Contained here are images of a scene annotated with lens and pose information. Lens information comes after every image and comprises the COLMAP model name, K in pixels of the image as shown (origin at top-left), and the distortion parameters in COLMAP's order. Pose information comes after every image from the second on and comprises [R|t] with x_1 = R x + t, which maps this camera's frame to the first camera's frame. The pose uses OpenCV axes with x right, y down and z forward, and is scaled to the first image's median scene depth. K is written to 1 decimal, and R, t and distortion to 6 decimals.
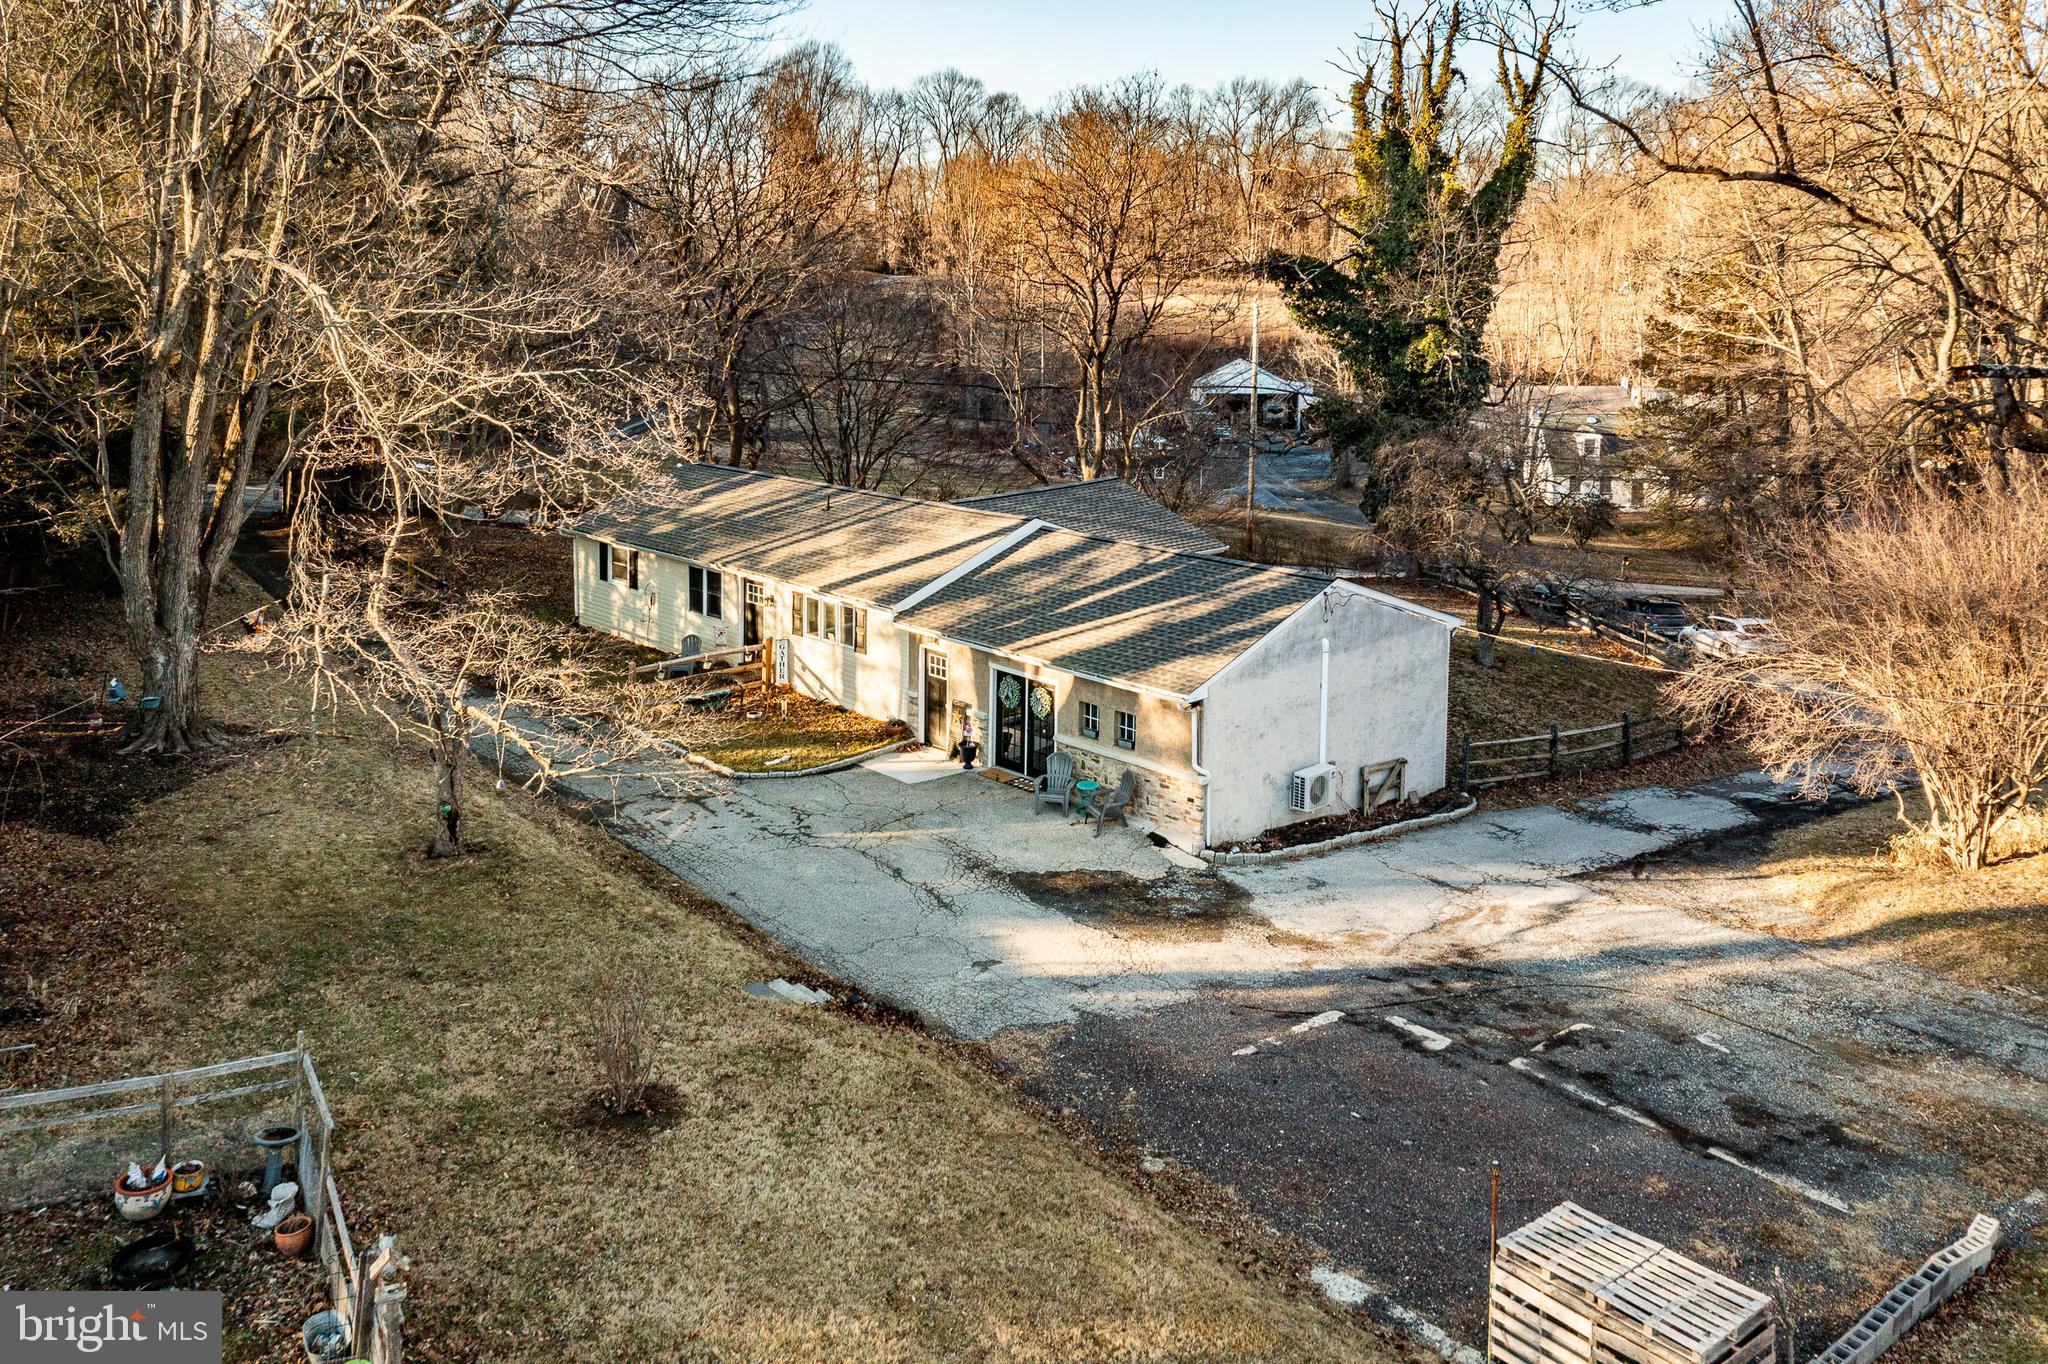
lens RADIAL K [[1653.2, 0, 1027.7], [0, 1653.2, 682.6], [0, 0, 1]] dist [-0.009600, 0.002840]
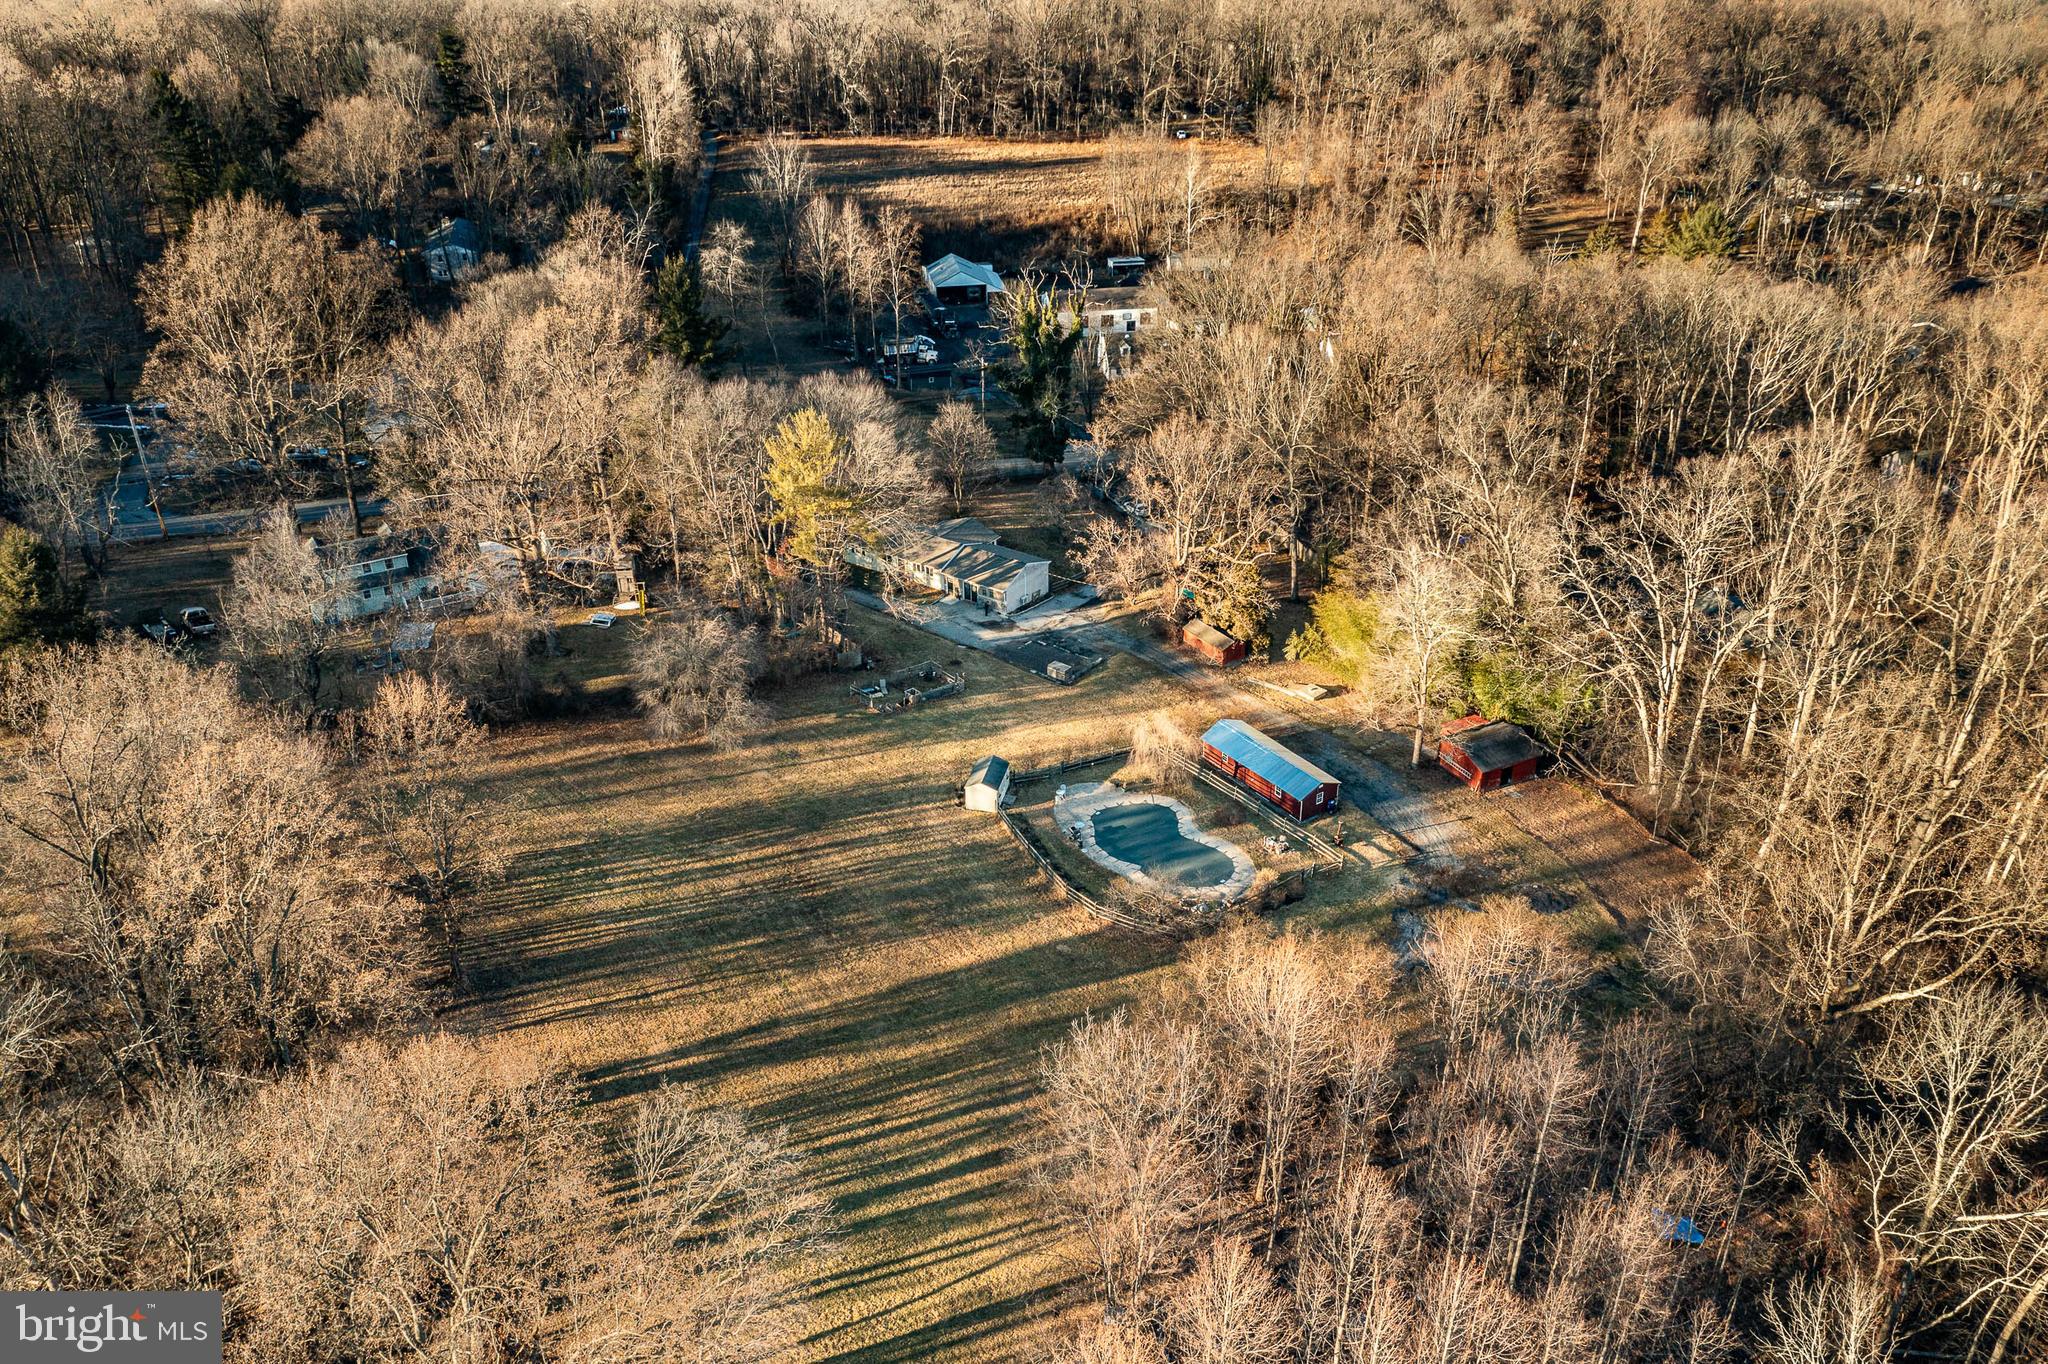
lens RADIAL K [[1653.2, 0, 1024.7], [0, 1653.2, 681.9], [0, 0, 1]] dist [-0.009600, 0.002840]
pose [[0.979572, -0.151286, 0.132482, -0.600115], [0.107442, 0.950630, 0.291134, -1.275440], [-0.169986, -0.270952, 0.947465, -4.310794]]
